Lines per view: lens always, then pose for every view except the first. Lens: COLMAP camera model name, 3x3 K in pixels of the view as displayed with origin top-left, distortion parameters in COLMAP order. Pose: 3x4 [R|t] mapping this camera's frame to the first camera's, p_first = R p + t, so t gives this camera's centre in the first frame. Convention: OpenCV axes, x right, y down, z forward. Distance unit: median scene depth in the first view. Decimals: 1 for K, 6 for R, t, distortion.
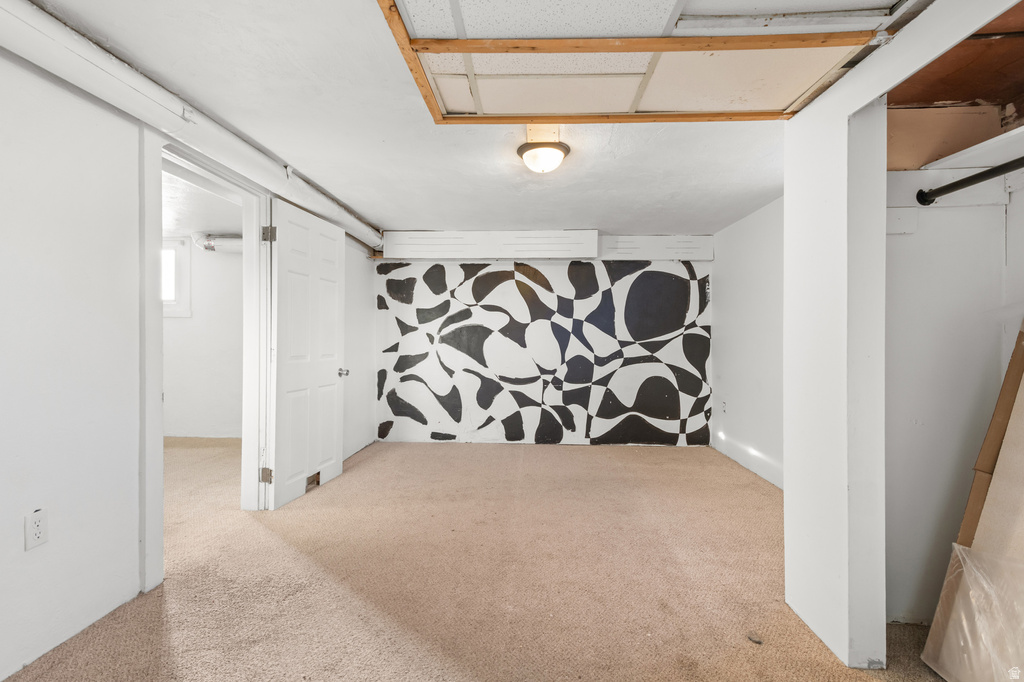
lens RADIAL K [[465.6, 0, 512.0], [0, 465.6, 341.0], [0, 0, 1]] dist [0.021045, -0.000497]
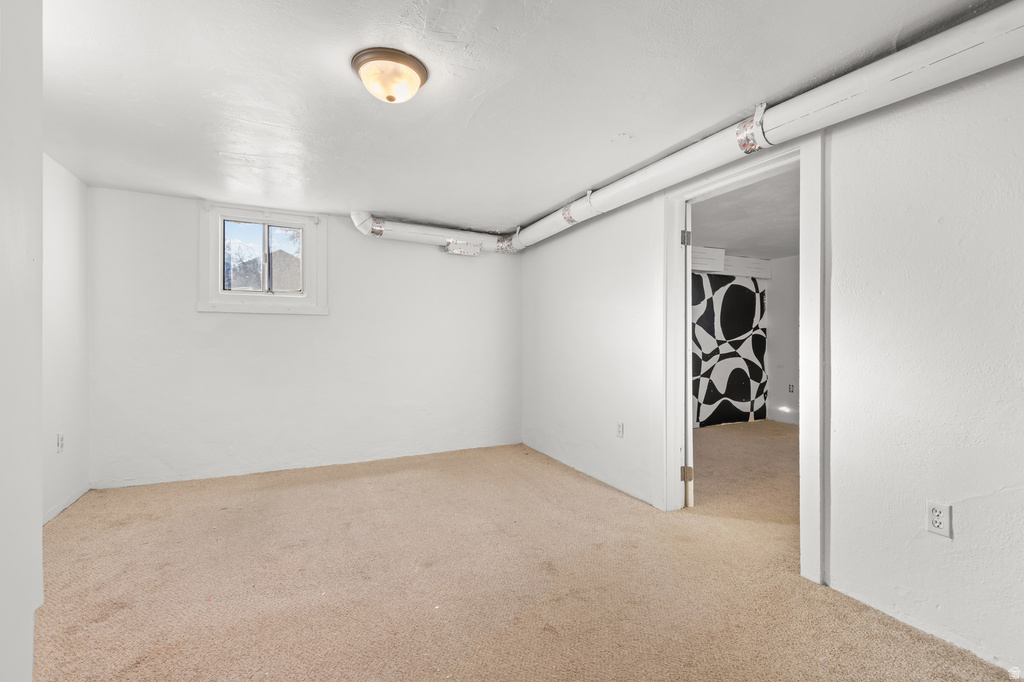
lens RADIAL K [[465.6, 0, 512.0], [0, 465.6, 341.0], [0, 0, 1]] dist [0.021045, -0.000497]
pose [[0.885034, -0.009926, 0.465420, -0.819830], [0.009214, 0.999950, 0.003805, -0.008083], [-0.465435, 0.000921, 0.885082, 0.164075]]
